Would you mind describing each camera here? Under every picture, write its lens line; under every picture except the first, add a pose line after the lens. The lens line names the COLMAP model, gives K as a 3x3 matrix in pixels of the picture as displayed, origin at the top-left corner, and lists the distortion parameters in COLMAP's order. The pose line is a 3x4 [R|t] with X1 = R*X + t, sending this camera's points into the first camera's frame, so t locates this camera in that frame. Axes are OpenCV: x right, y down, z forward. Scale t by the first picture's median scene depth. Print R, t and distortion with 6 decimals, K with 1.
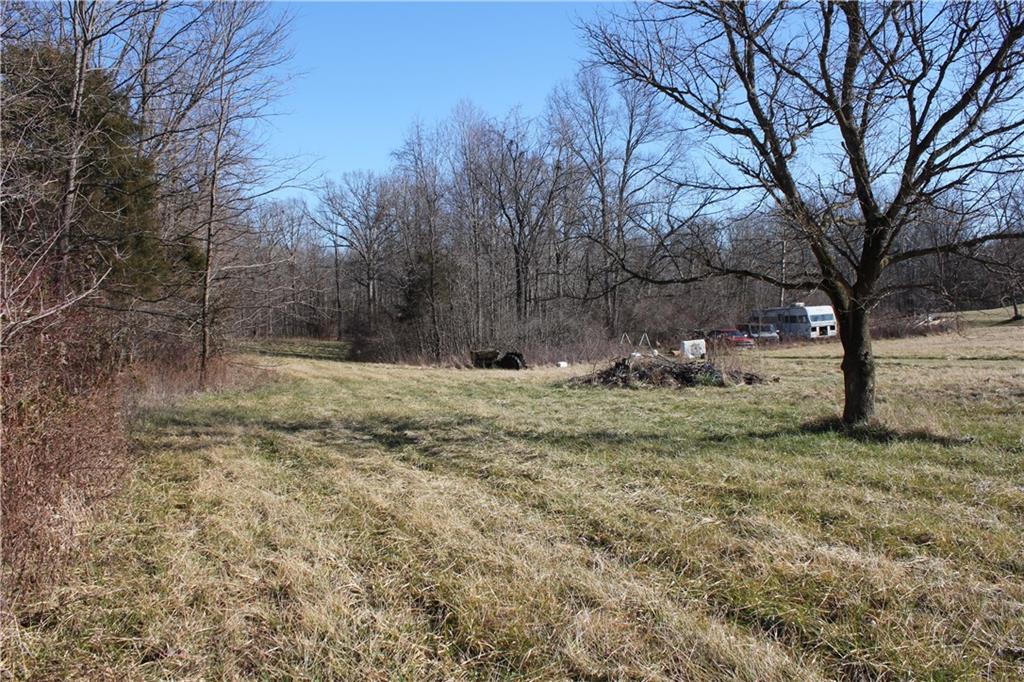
lens RADIAL K [[858.2, 0, 512.0], [0, 858.2, 341.0], [0, 0, 1]] dist [-0.130408, 0.003635]
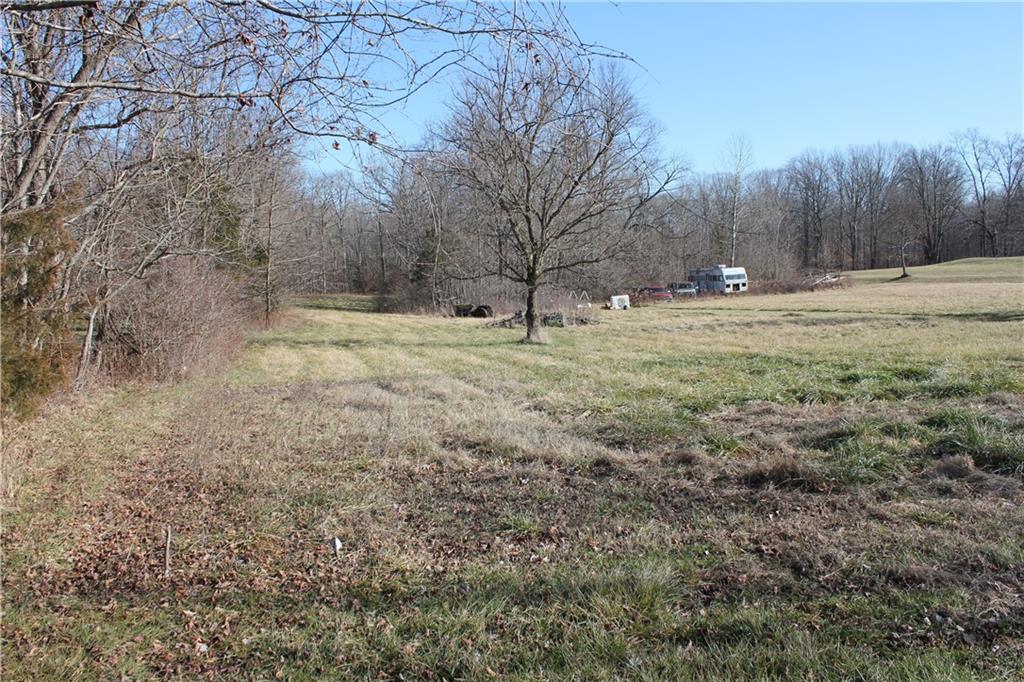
lens RADIAL K [[858.2, 0, 512.0], [0, 858.2, 341.0], [0, 0, 1]] dist [-0.130408, 0.003635]
pose [[0.997587, -0.003203, -0.069356, 0.117672], [0.007301, 0.998236, 0.058922, -0.009074], [0.069045, -0.059287, 0.995850, -0.322877]]
